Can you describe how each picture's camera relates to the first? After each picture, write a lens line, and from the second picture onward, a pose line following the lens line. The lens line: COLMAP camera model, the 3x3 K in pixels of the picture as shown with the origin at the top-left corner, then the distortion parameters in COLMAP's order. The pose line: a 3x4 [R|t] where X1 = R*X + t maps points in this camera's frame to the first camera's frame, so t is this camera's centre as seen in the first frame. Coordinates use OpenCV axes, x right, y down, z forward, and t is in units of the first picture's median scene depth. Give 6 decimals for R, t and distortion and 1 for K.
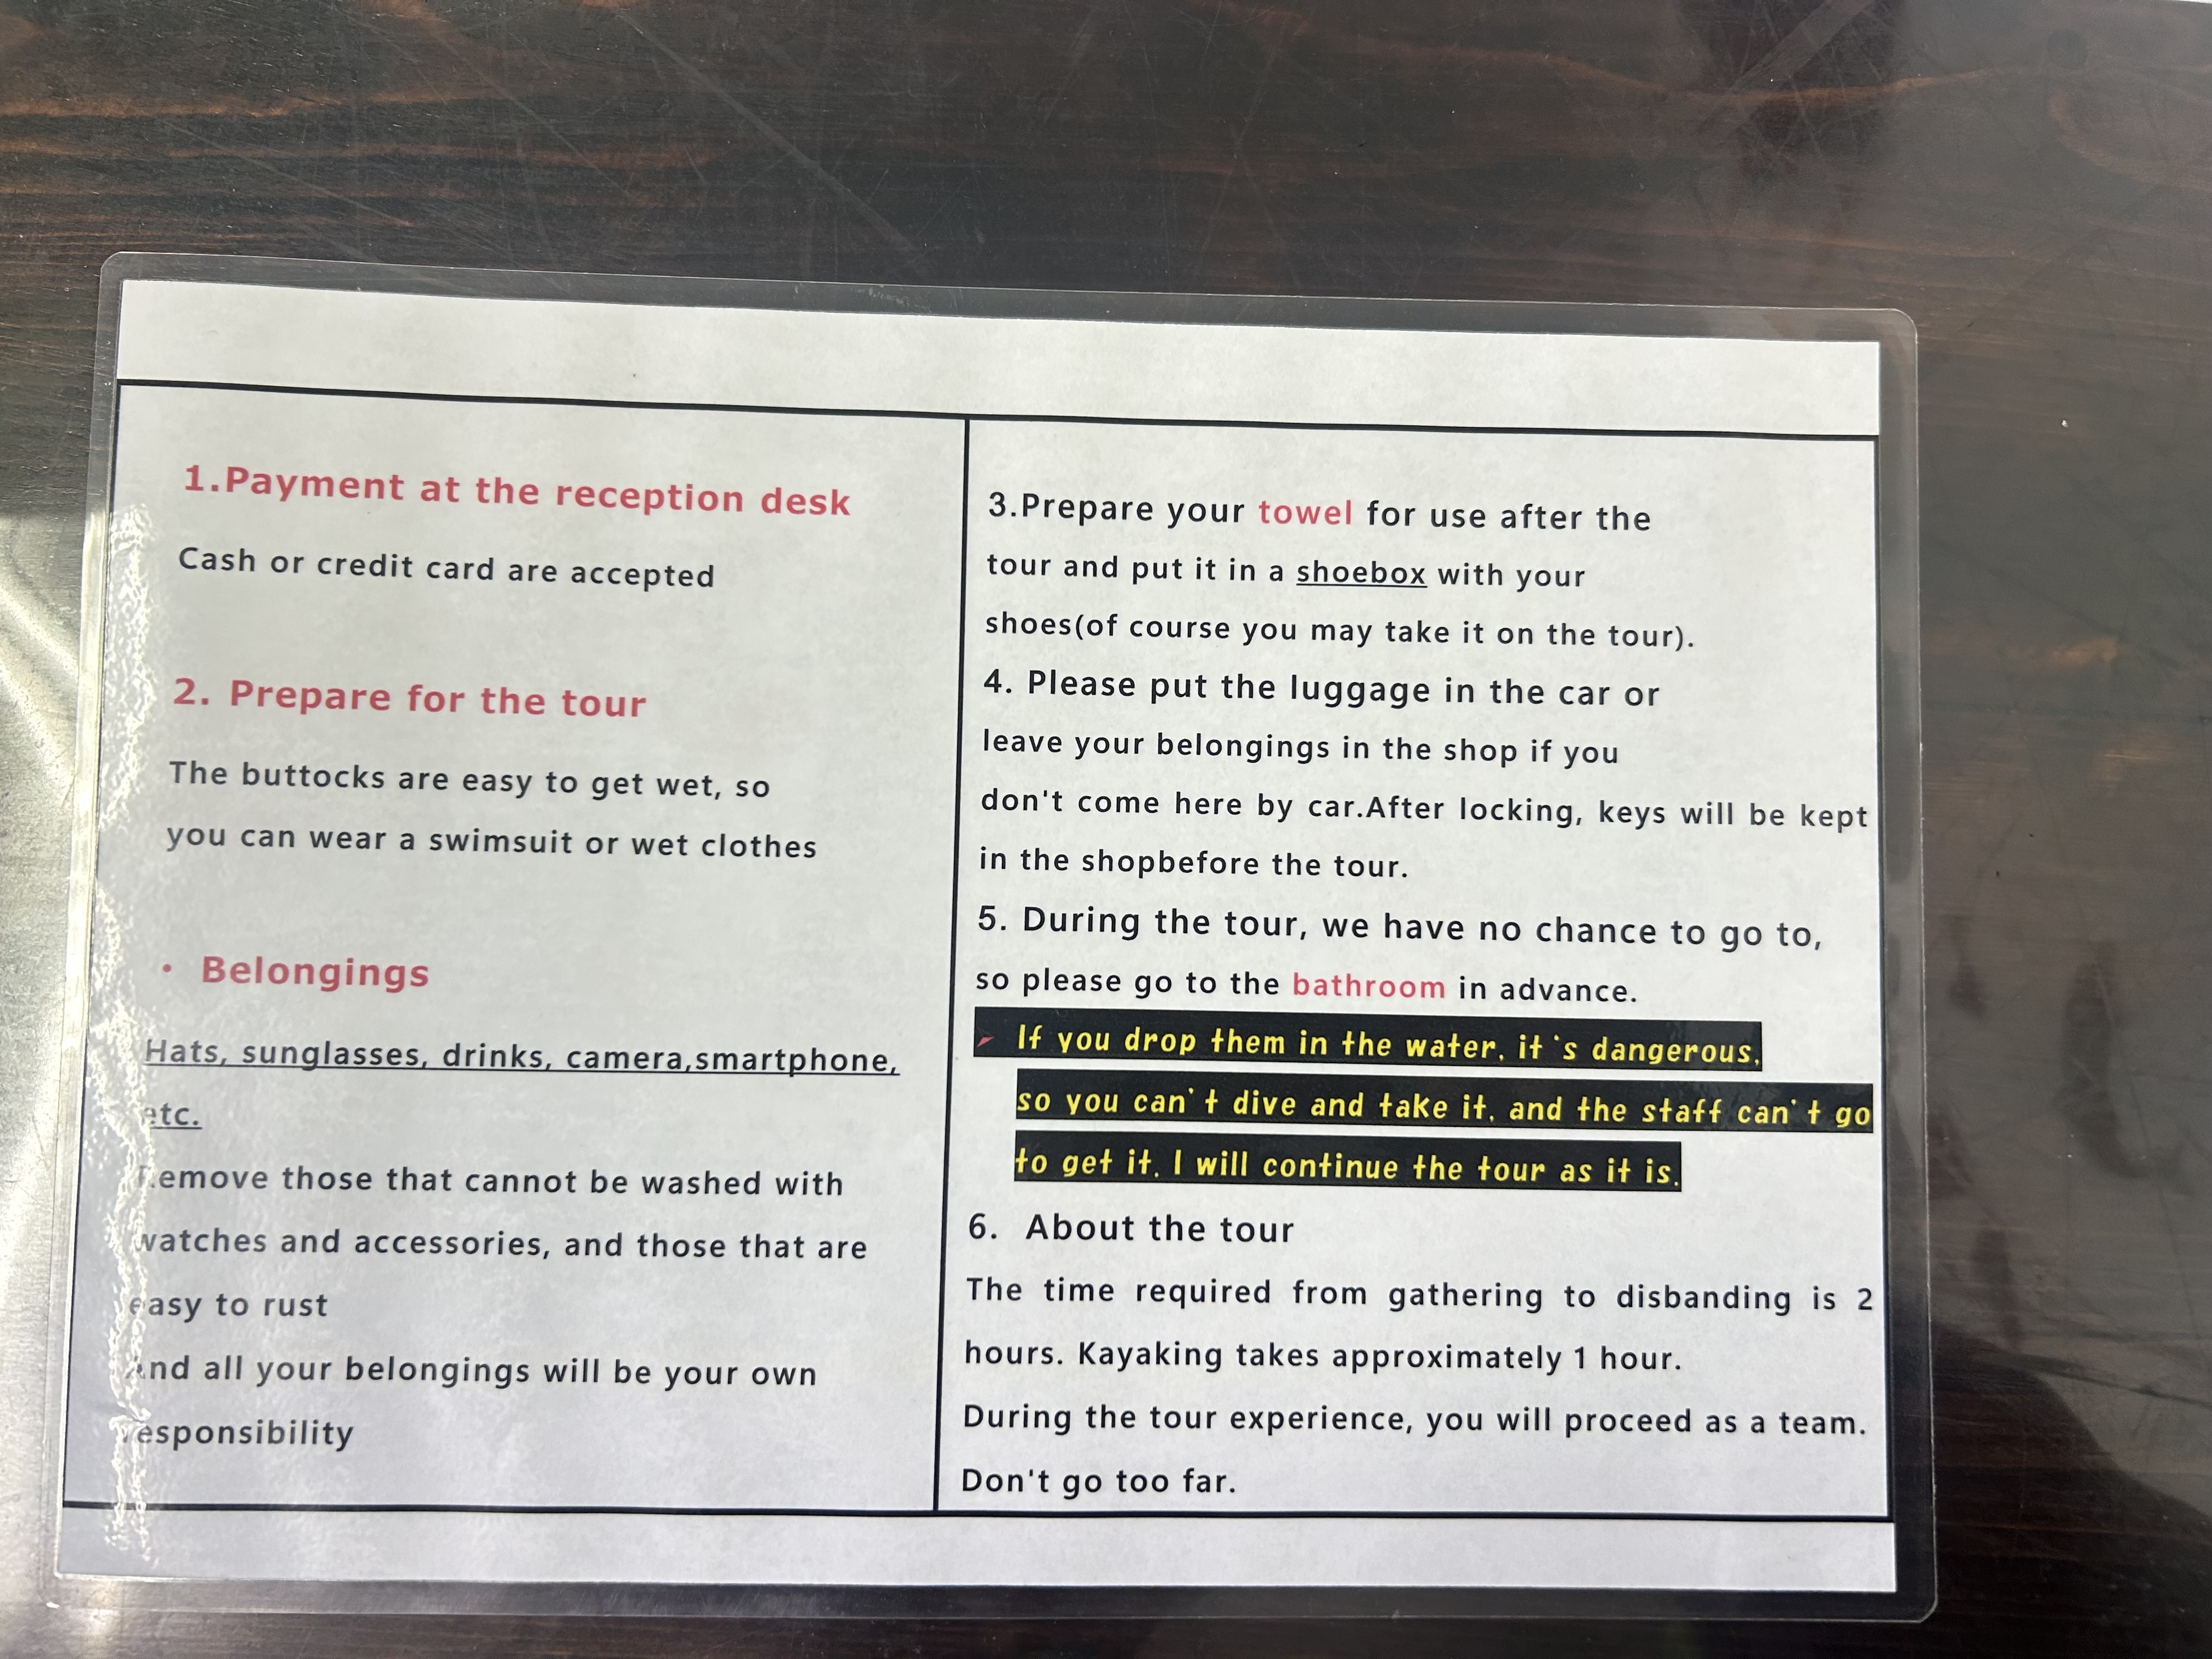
lens RADIAL K [[1673.8, 0, 1107.3], [0, 1673.8, 831.5], [0, 0, 1]] dist [0.014490, 0.002811]
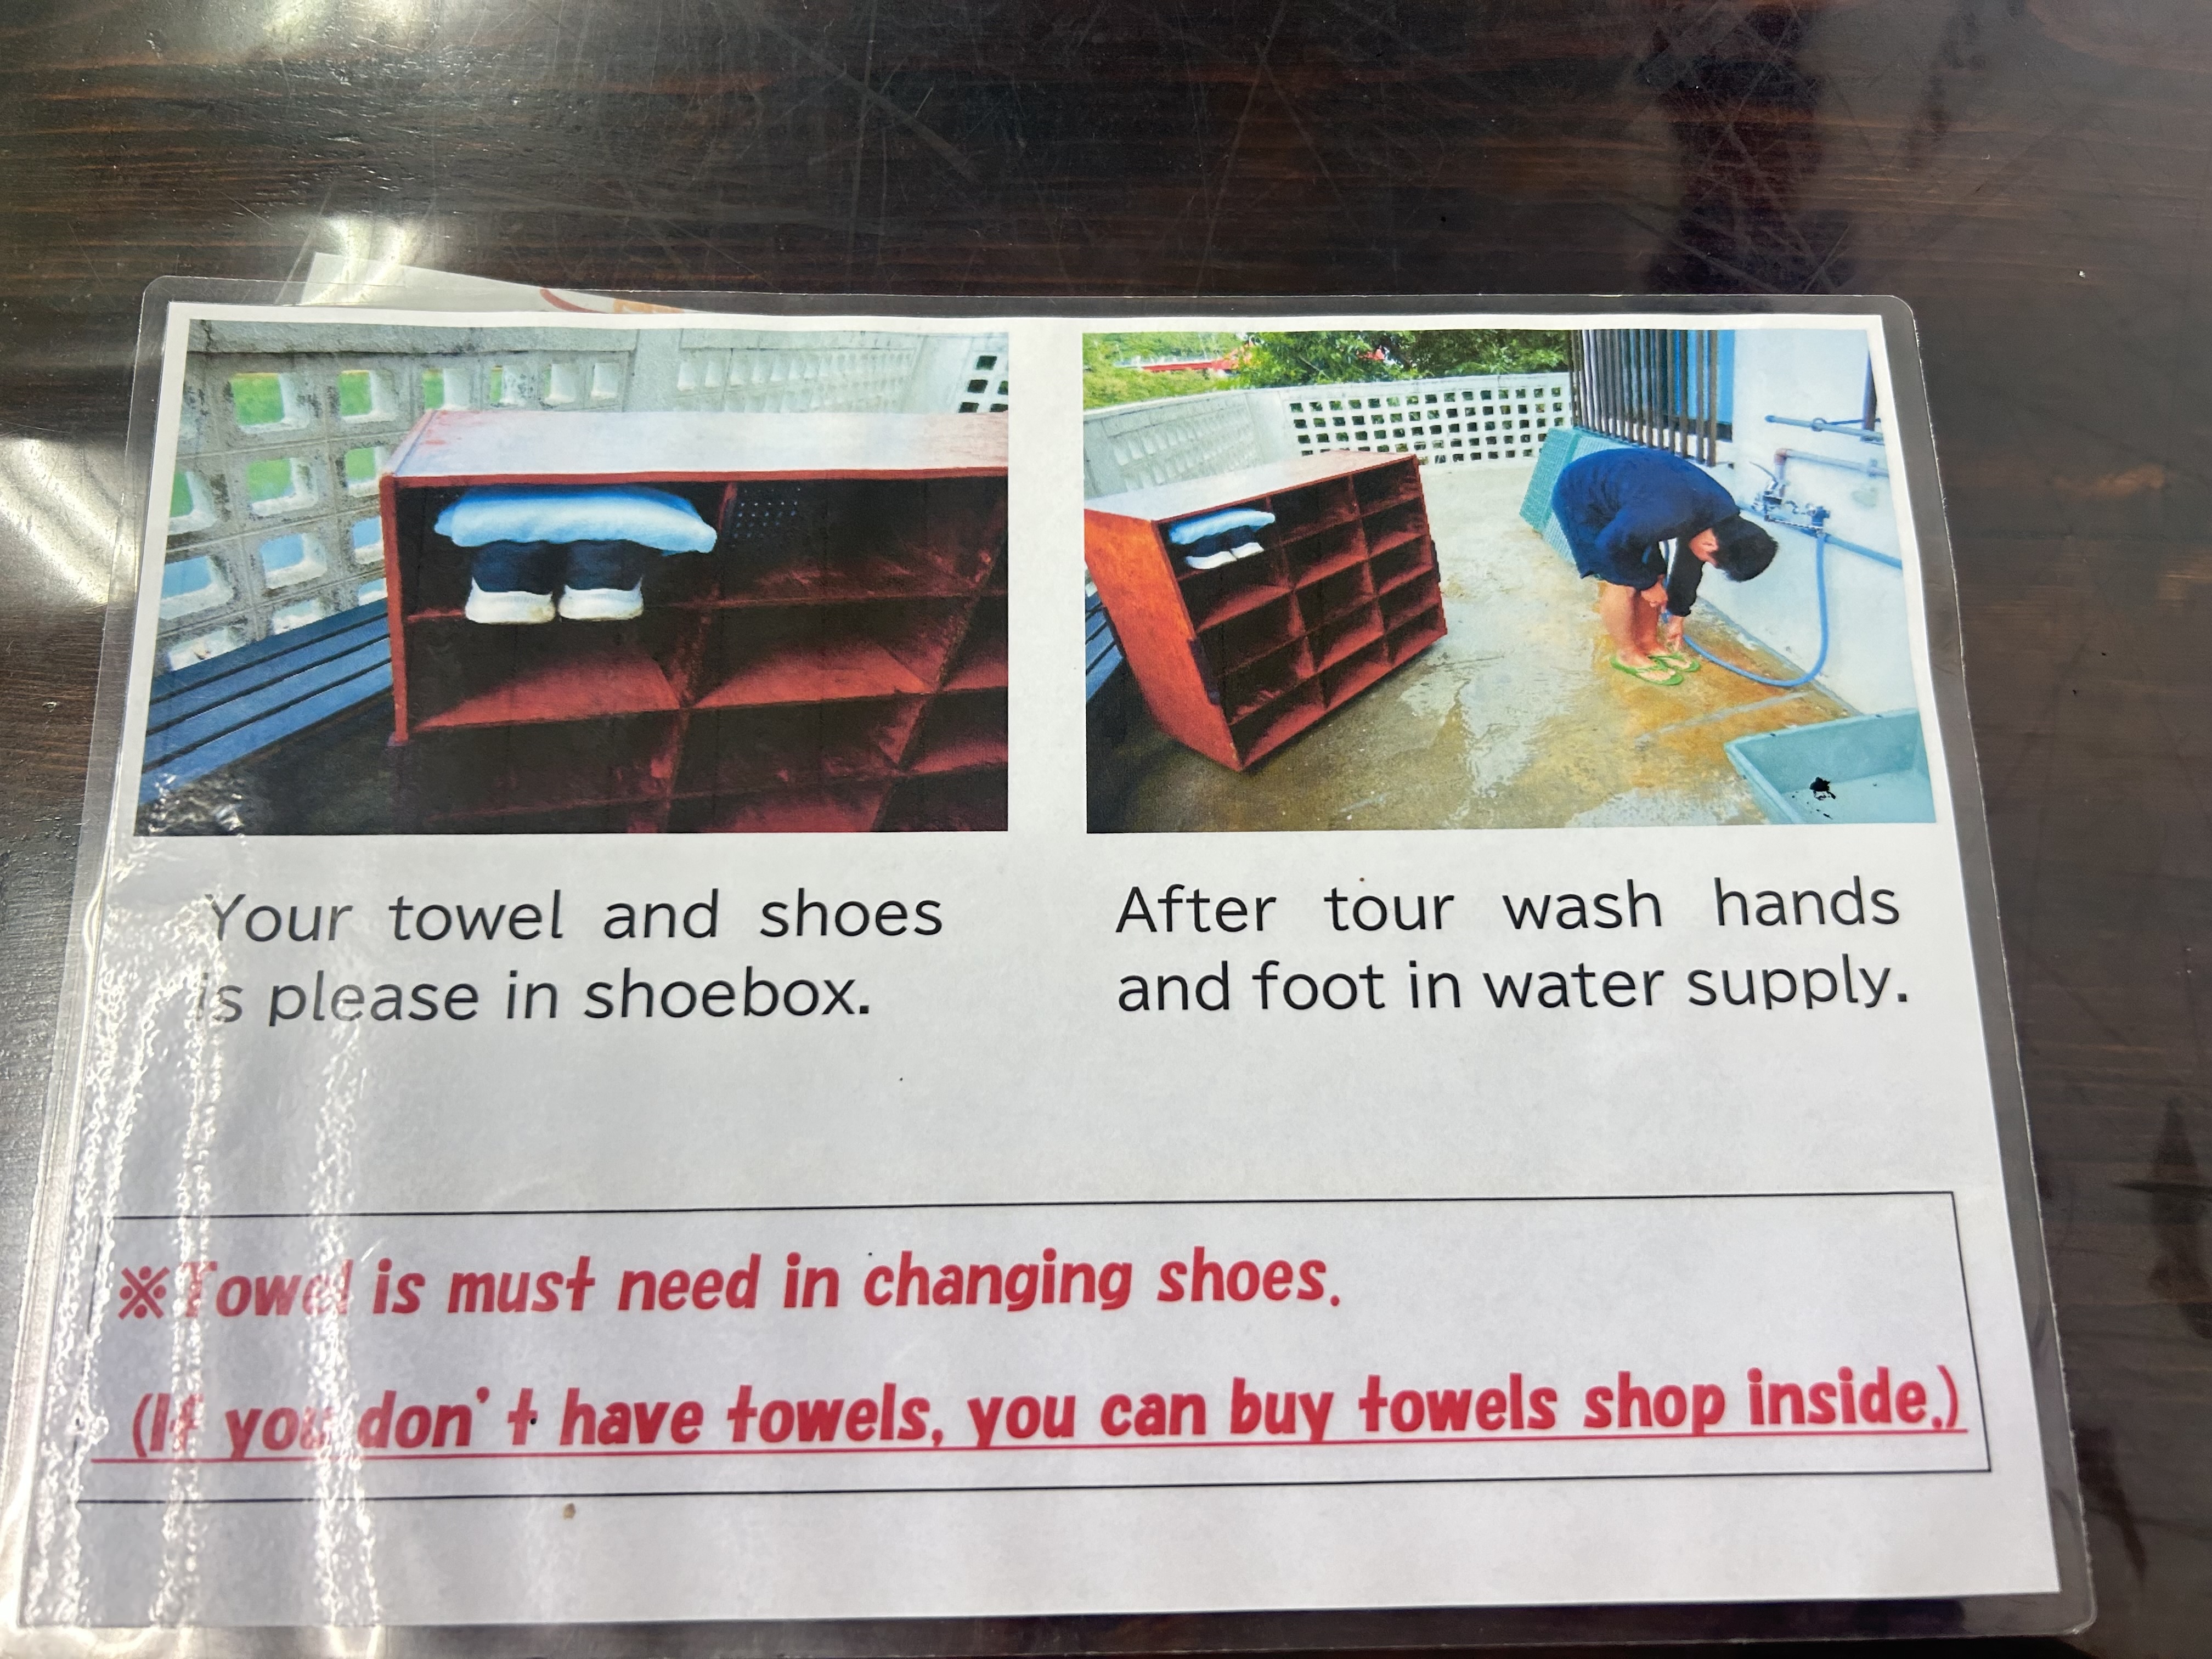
lens RADIAL K [[1673.8, 0, 1104.3], [0, 1673.8, 829.3], [0, 0, 1]] dist [0.014490, 0.002811]
pose [[0.999434, -0.033012, -0.006445, -0.031430], [0.031359, 0.983822, -0.176385, 0.255259], [0.012164, 0.176083, 0.984300, 0.041640]]
